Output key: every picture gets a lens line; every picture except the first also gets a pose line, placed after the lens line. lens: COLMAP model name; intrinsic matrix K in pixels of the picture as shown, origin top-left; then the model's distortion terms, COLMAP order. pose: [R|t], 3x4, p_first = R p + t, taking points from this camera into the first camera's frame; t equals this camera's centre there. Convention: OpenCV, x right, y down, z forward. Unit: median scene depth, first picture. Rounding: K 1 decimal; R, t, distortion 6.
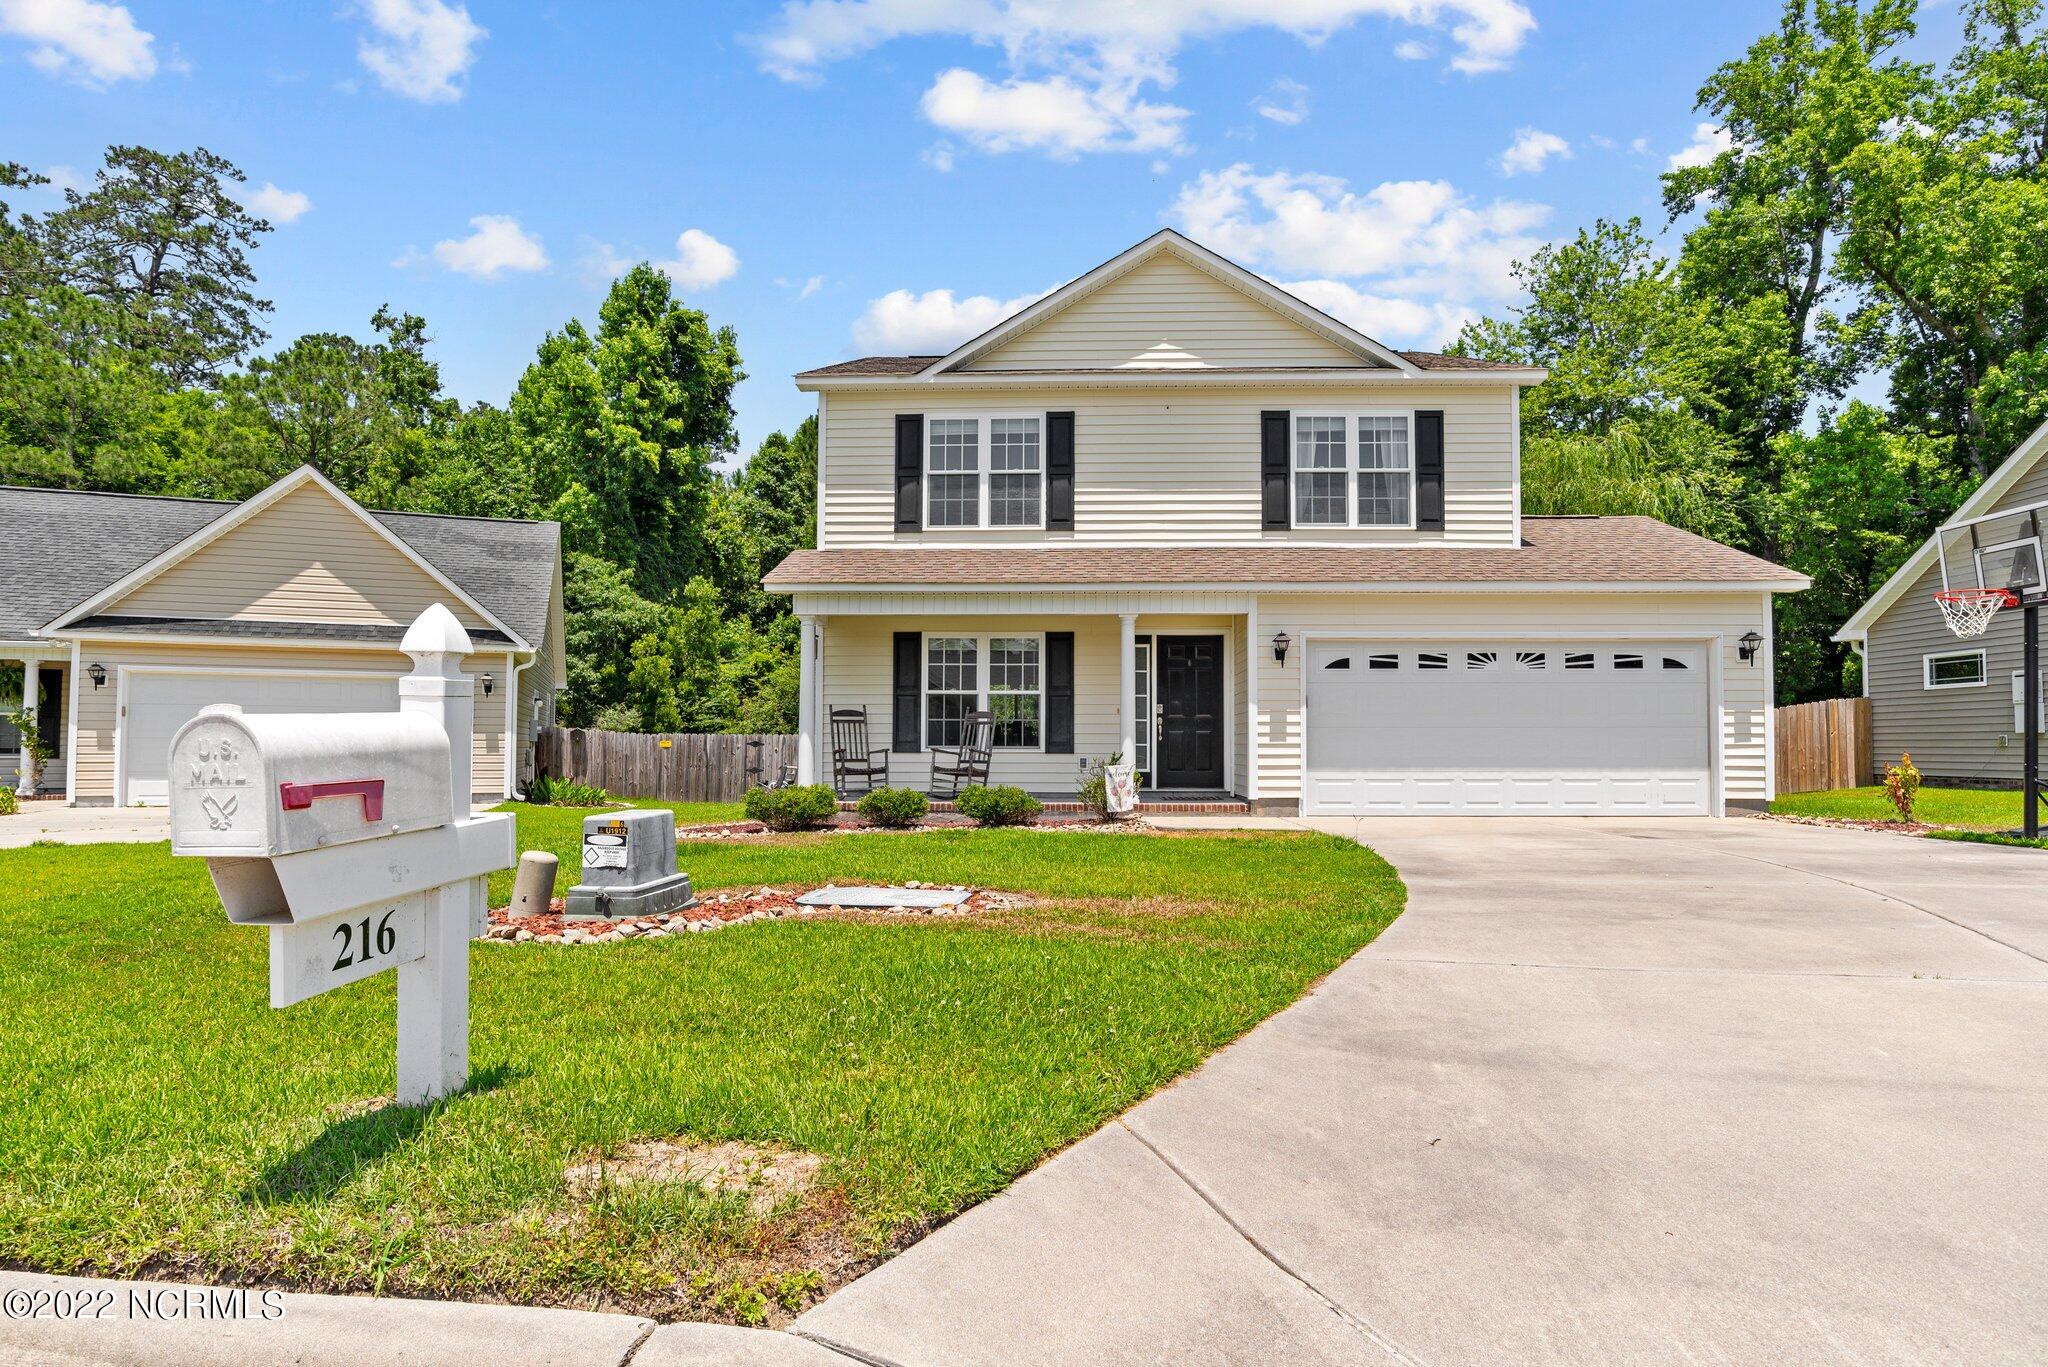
lens RADIAL K [[1114.6, 0, 1004.1], [0, 1114.6, 717.8], [0, 0, 1]] dist [-0.059935, 0.018571]
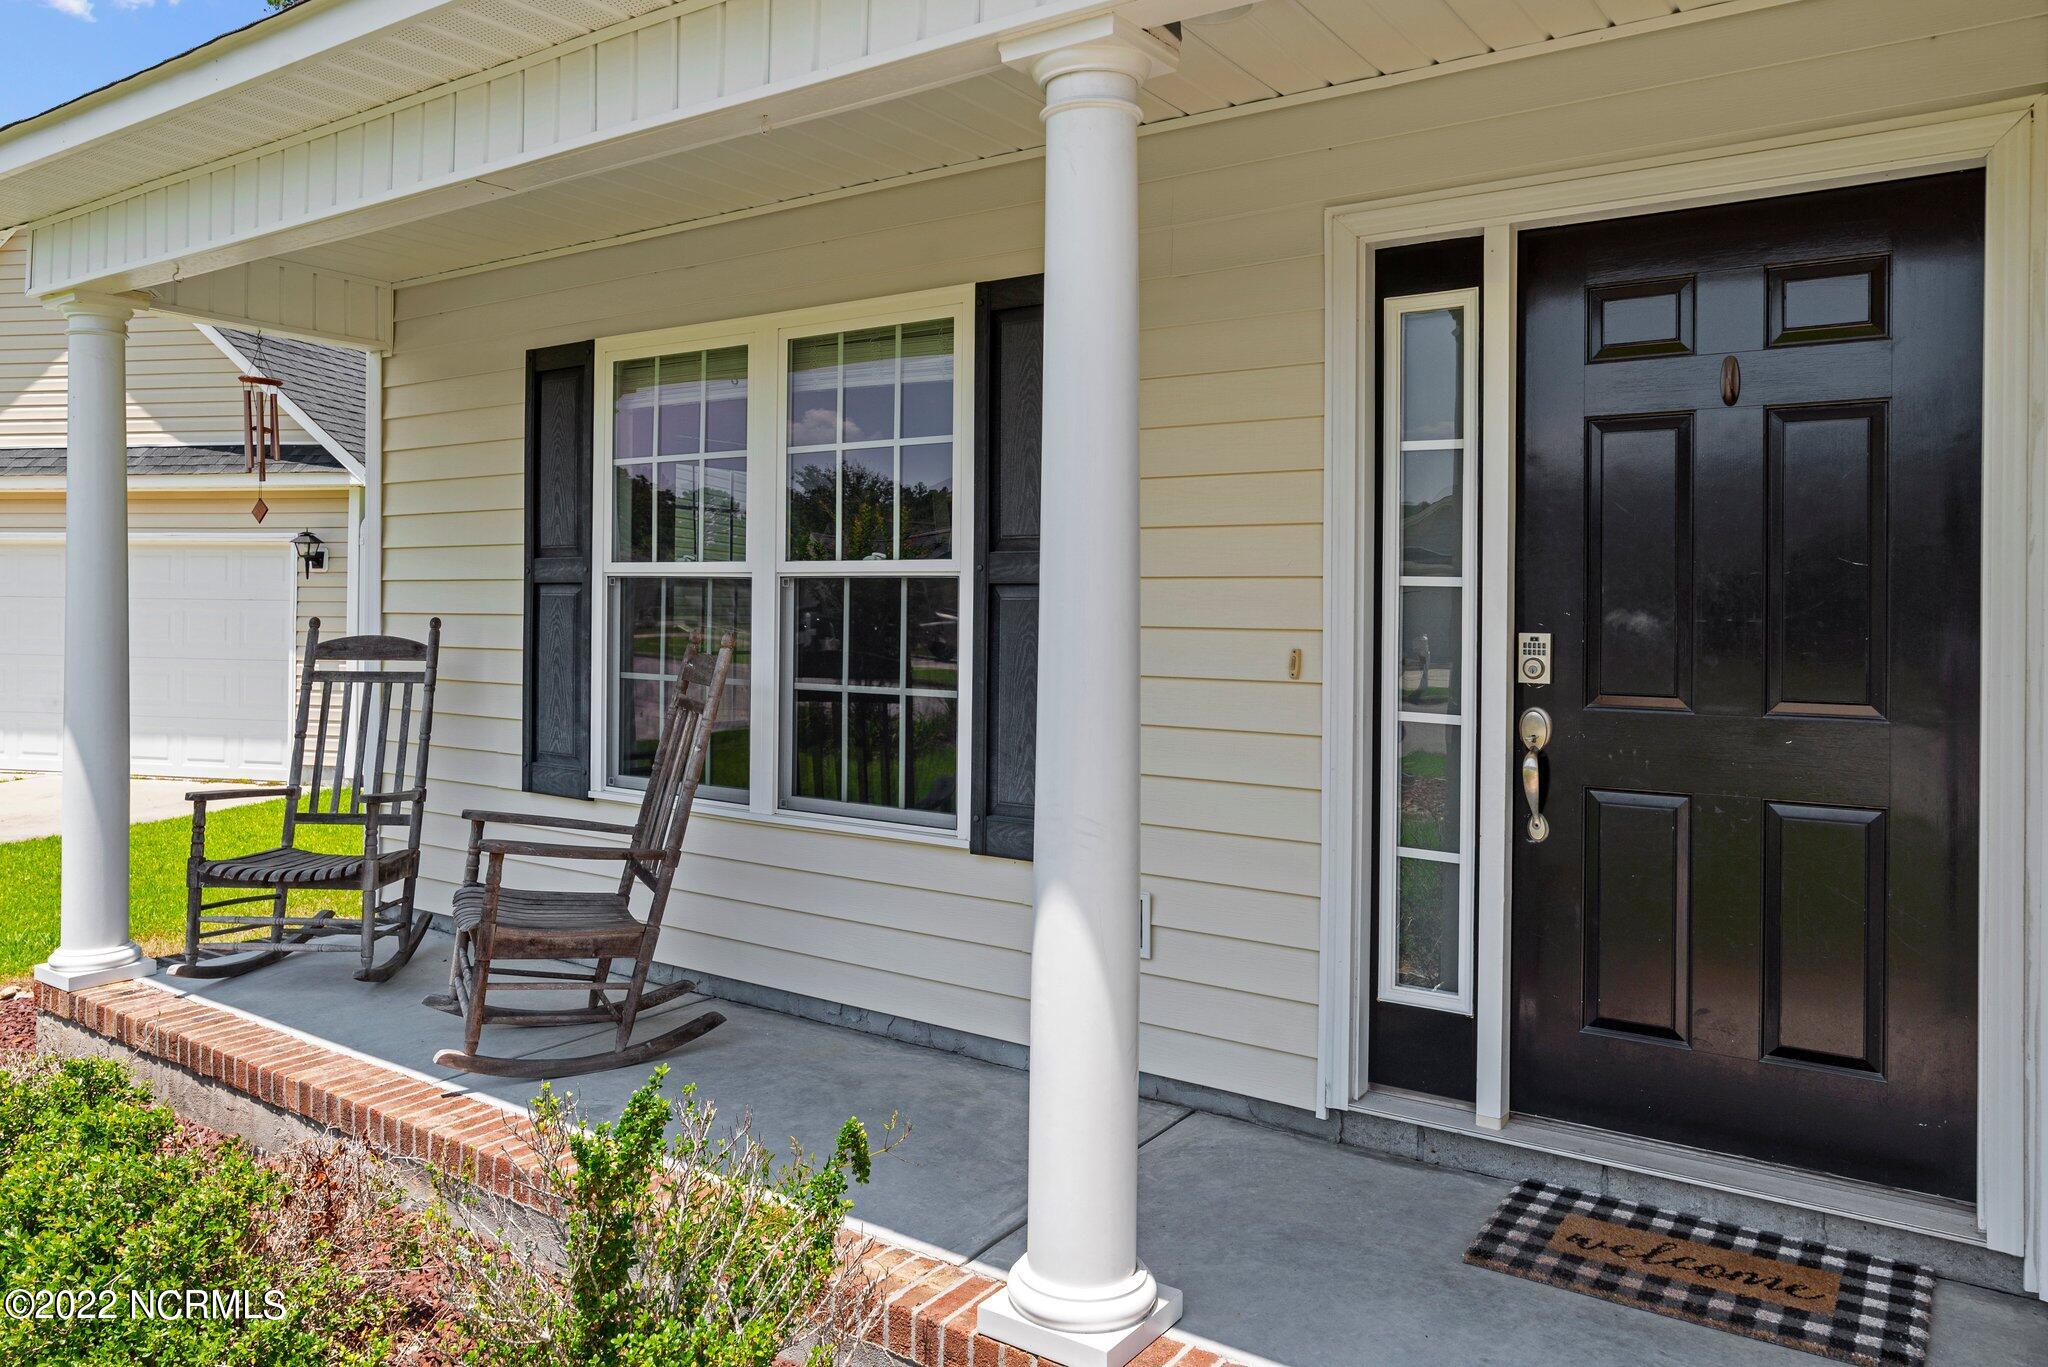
lens RADIAL K [[1380.5, 0, 1028.7], [0, 1380.5, 599.4], [0, 0, 1]] dist [-0.029395, 0.004081]
pose [[0.866580, 0.002286, -0.499032, 0.175904], [0.006899, 0.999839, 0.016560, -0.020858], [0.498990, -0.017794, 0.866425, 0.770247]]
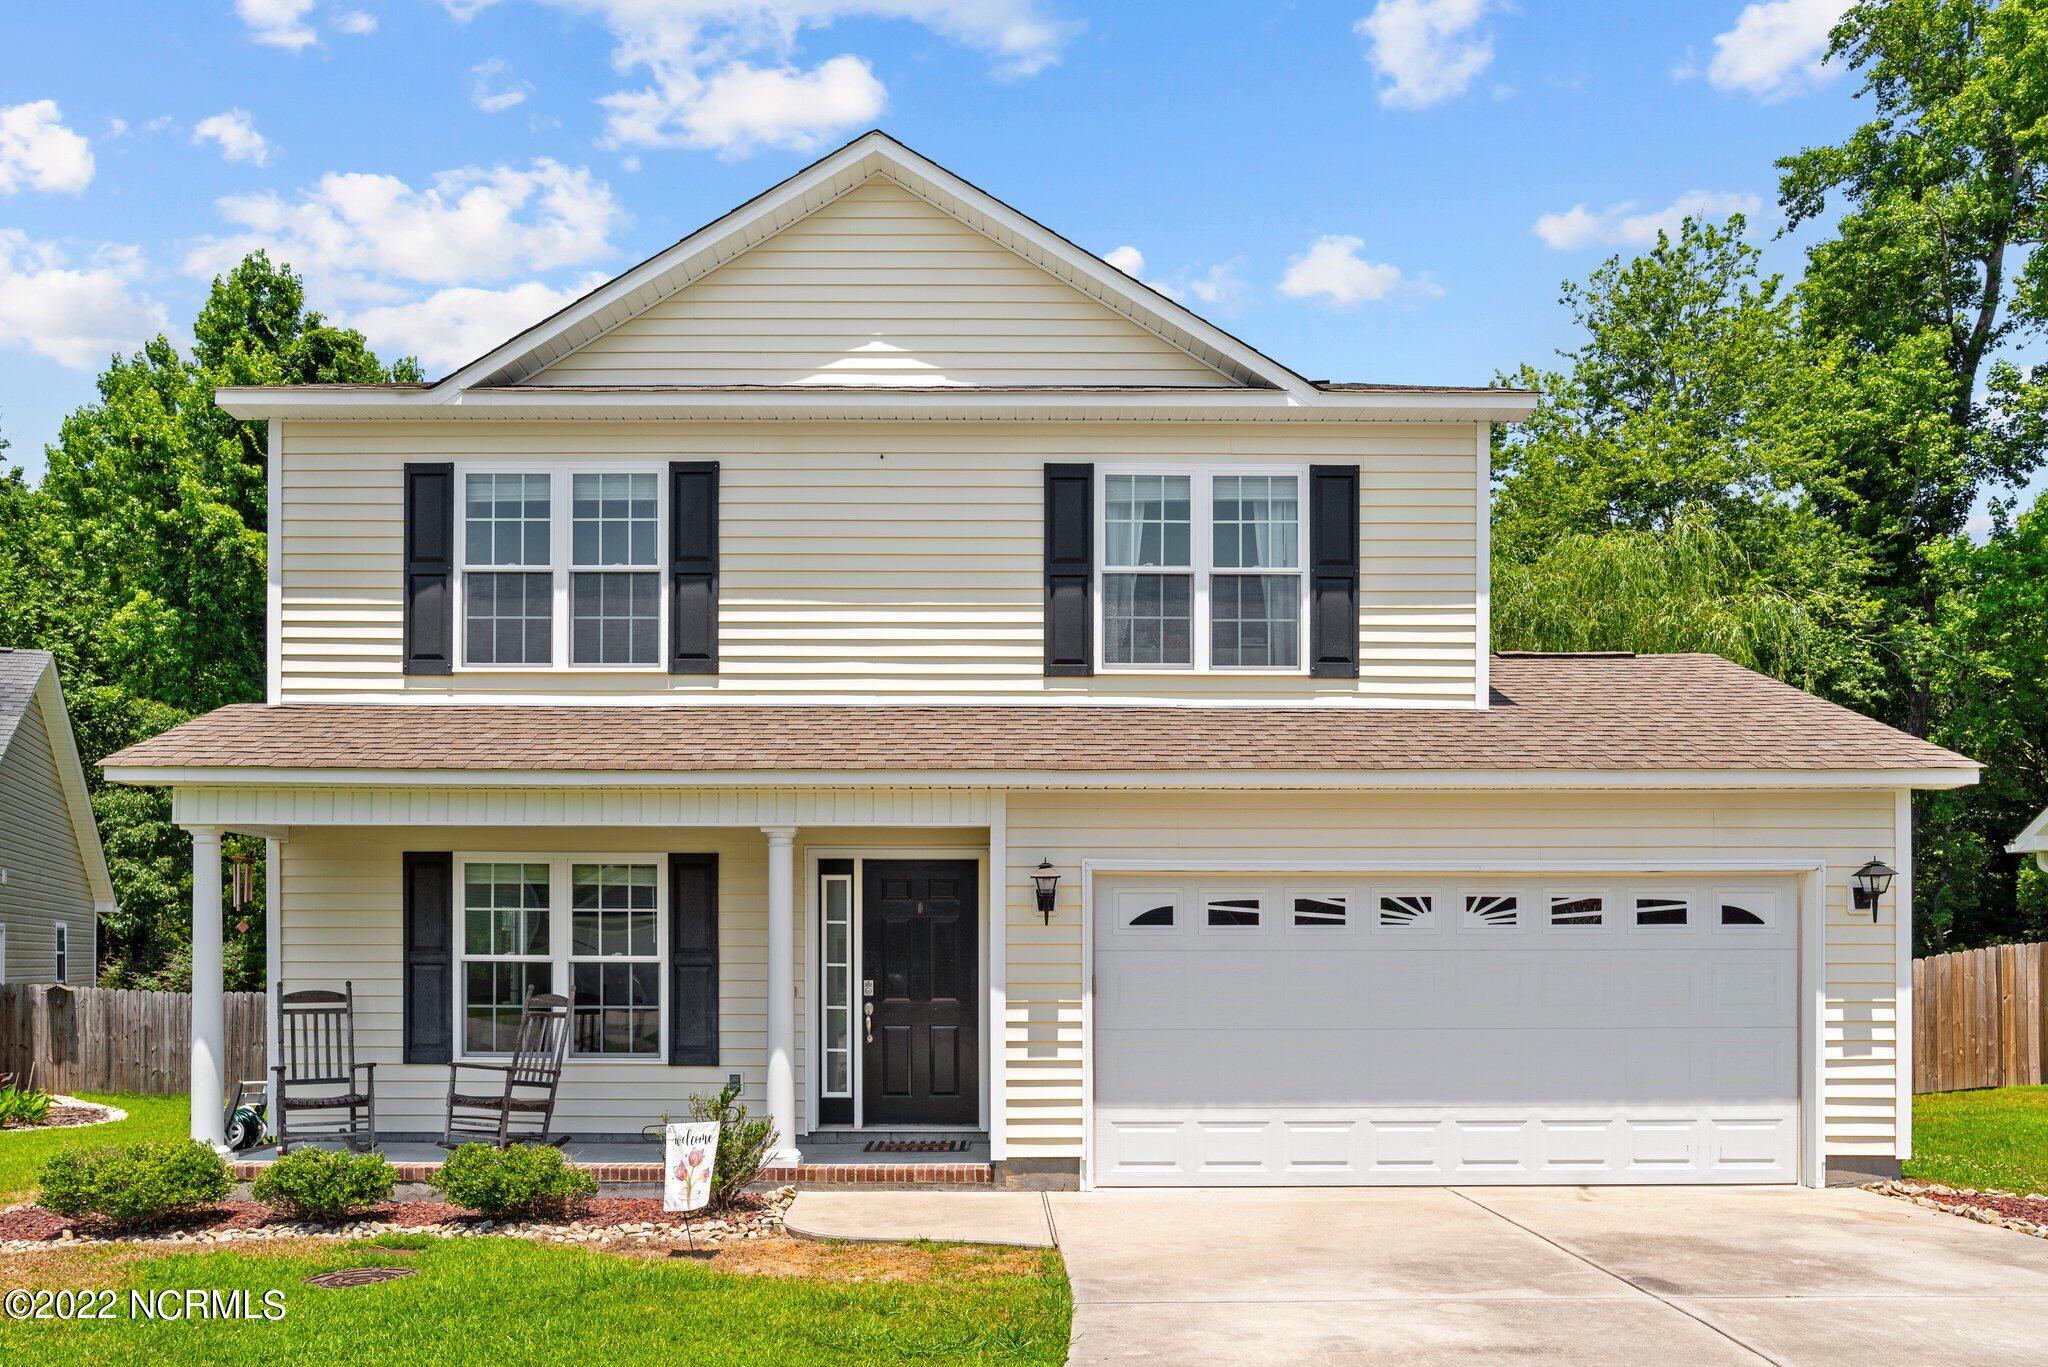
lens RADIAL K [[1380.5, 0, 1091.8], [0, 1380.5, 950.9], [0, 0, 1]] dist [-0.029395, 0.004081]
pose [[0.997543, -0.004333, 0.069919, 0.202092], [0.001993, 0.999436, 0.033512, -0.049348], [-0.070025, -0.033290, 0.996990, 0.278752]]
